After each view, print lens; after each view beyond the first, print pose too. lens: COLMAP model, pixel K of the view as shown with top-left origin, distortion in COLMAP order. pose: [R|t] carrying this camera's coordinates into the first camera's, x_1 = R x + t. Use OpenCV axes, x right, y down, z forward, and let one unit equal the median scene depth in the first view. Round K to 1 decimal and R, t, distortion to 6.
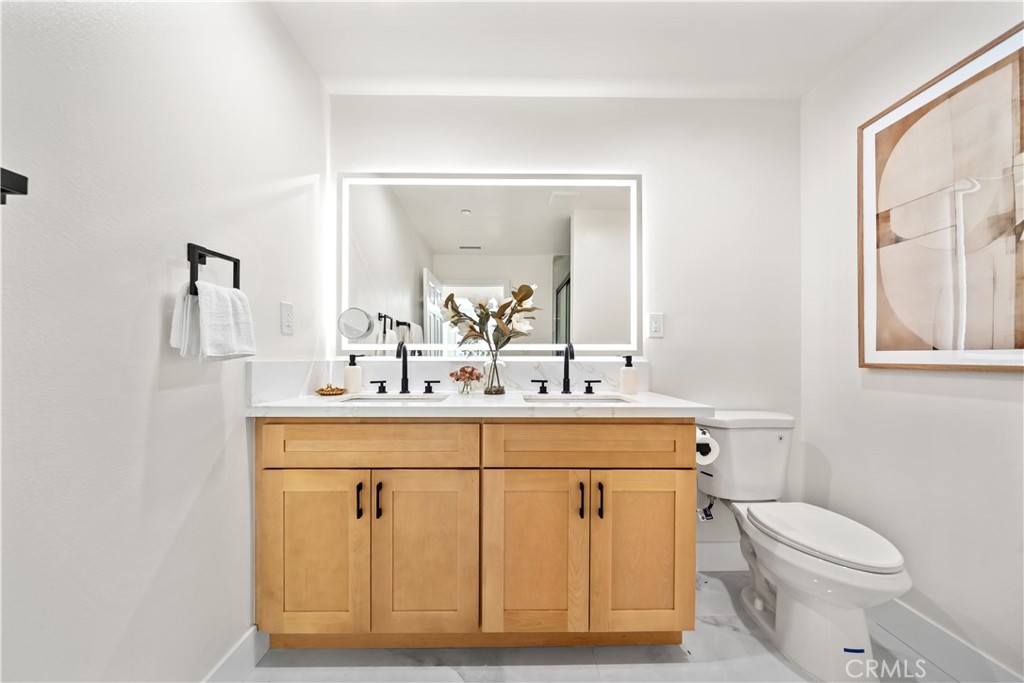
lens RADIAL K [[357.4, 0, 506.8], [0, 357.4, 354.8], [0, 0, 1]] dist [-0.006475, 0.000050]
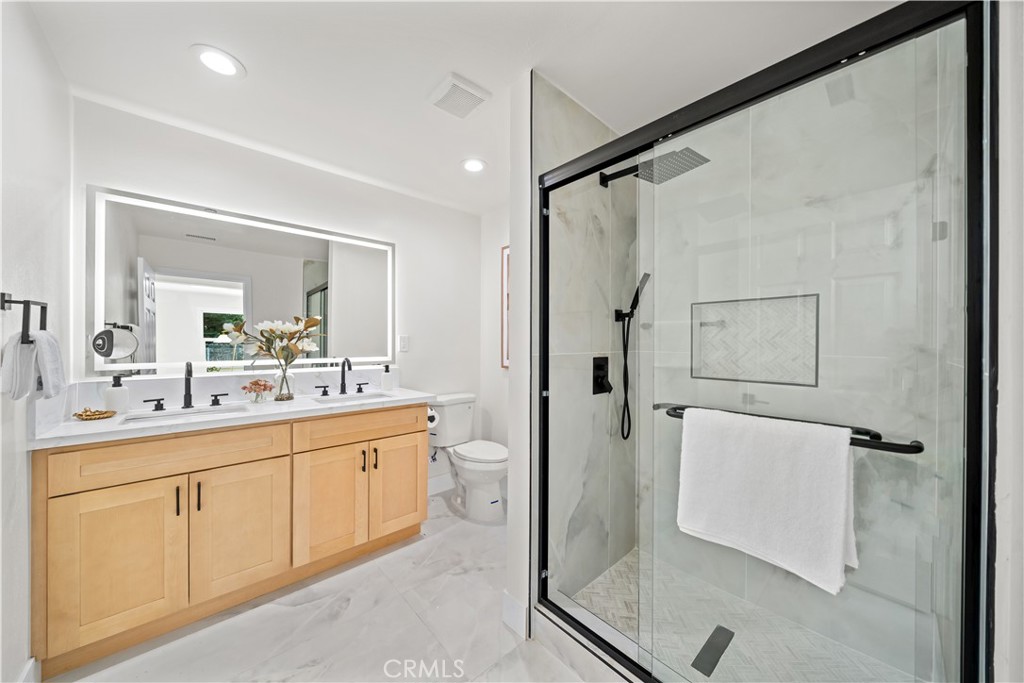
lens RADIAL K [[357.4, 0, 511.7], [0, 357.4, 341.4], [0, 0, 1]] dist [-0.006475, 0.000050]
pose [[0.747875, 0.000175, 0.663839, -0.304899], [-0.003651, 0.999986, 0.003850, -0.120312], [-0.663829, -0.005303, 0.747865, -0.547331]]
